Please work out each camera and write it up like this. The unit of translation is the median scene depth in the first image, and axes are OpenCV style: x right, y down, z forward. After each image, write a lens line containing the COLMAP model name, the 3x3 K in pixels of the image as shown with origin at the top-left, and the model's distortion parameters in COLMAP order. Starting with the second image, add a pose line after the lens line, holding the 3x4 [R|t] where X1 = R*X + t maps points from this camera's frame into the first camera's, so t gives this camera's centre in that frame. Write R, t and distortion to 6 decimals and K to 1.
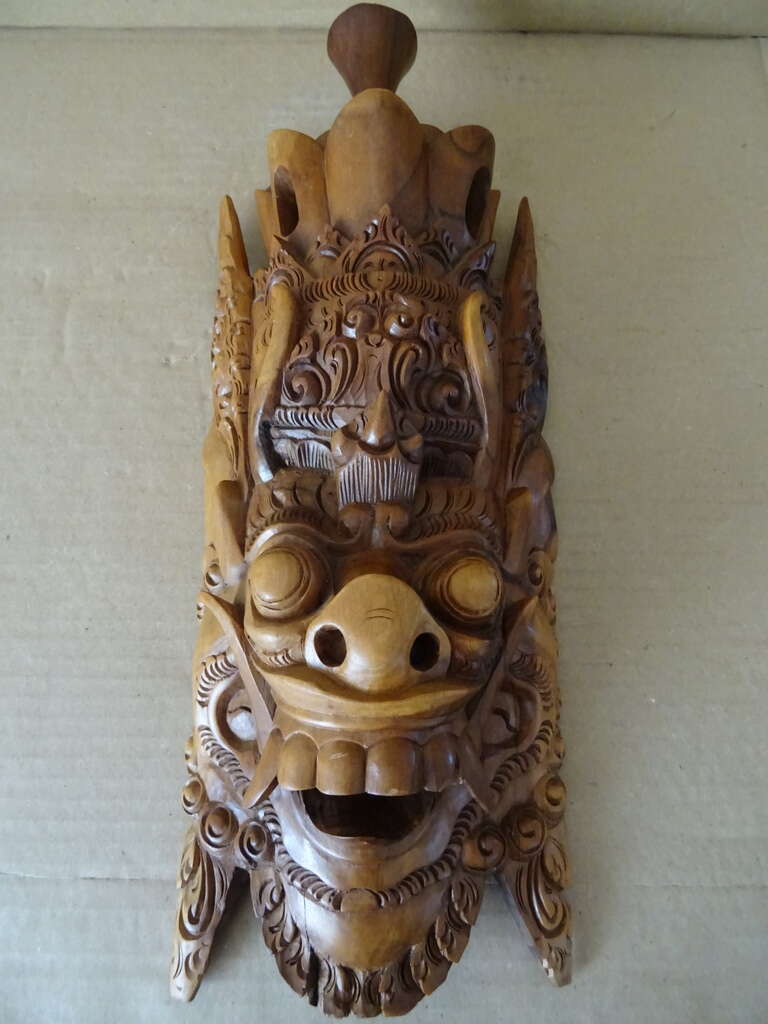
lens RADIAL K [[732.3, 0, 381.2], [0, 732.3, 510.1], [0, 0, 1]] dist [0.003570, -0.001539]
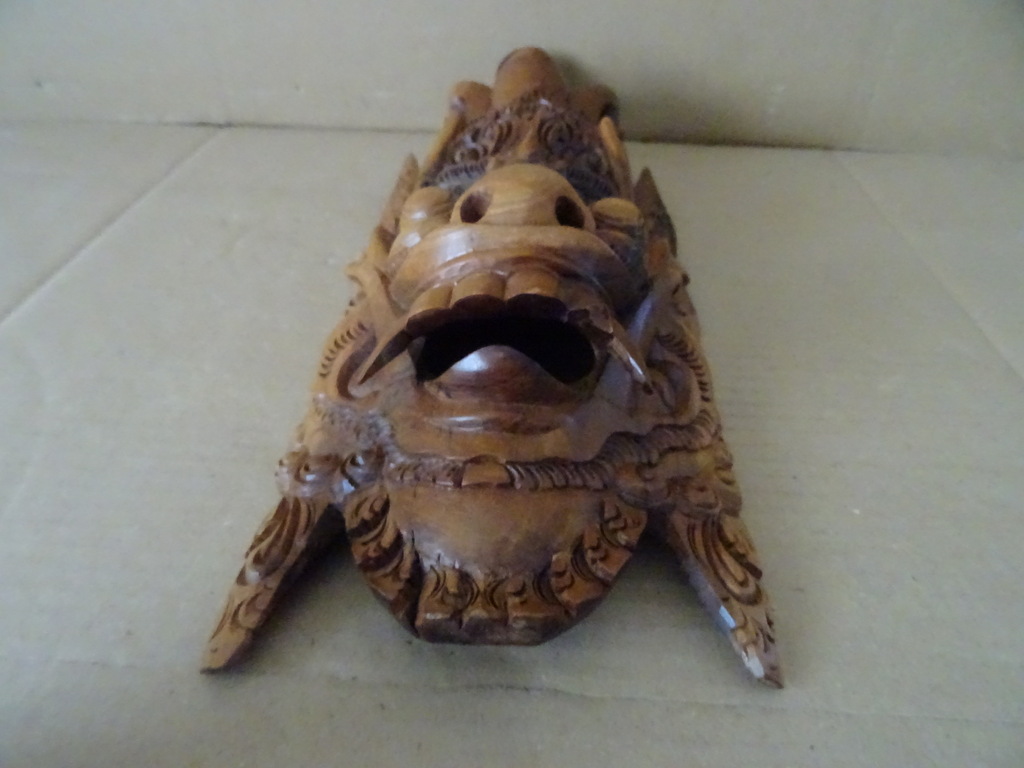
lens RADIAL K [[732.5, 0, 508.4], [0, 732.5, 385.4], [0, 0, 1]] dist [0.000406, -0.003253]
pose [[0.998826, 0.041538, -0.024941, 0.008529], [-0.048227, 0.803024, -0.593992, 0.835790], [-0.004645, 0.594497, 0.804084, 0.286680]]
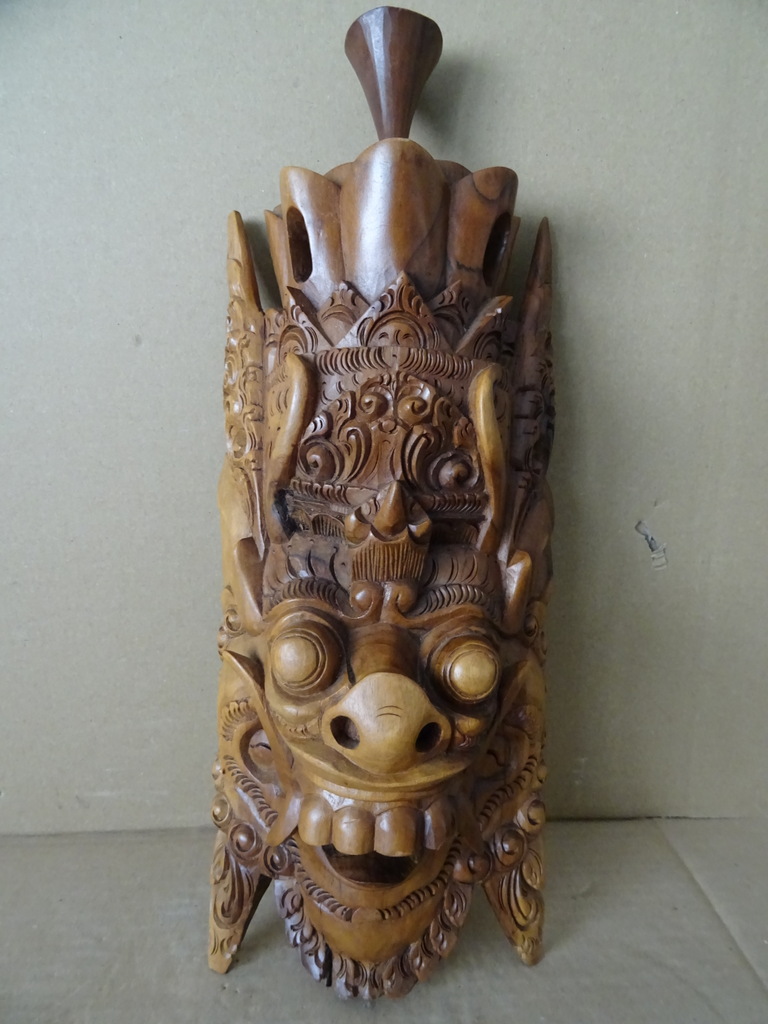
lens RADIAL K [[732.5, 0, 384.0], [0, 732.5, 512.0], [0, 0, 1]] dist [0.000406, -0.003253]
pose [[0.999789, 0.017318, 0.011038, -0.023797], [-0.019225, 0.978241, 0.206579, -0.322867], [-0.007220, -0.206748, 0.978368, -0.028098]]
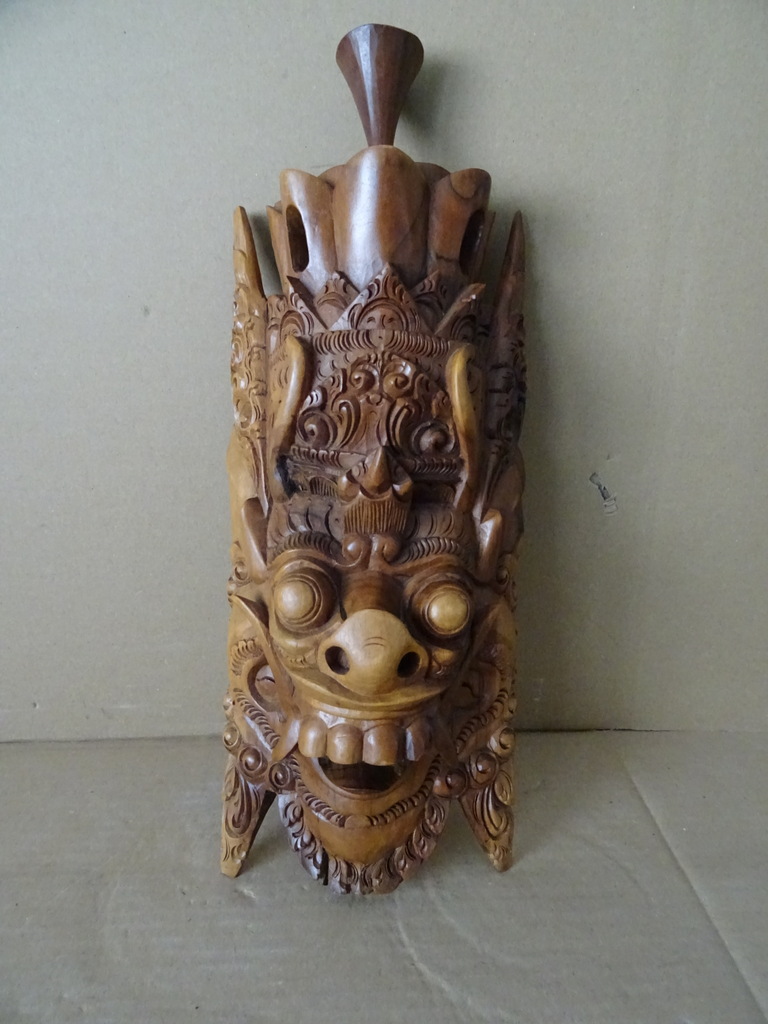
lens RADIAL K [[732.3, 0, 381.2], [0, 732.3, 510.1], [0, 0, 1]] dist [0.003570, -0.001539]
pose [[0.999865, 0.015937, 0.004042, -0.000399], [-0.016441, 0.972200, 0.233576, -0.330573], [-0.000207, -0.233611, 0.972330, -0.190424]]
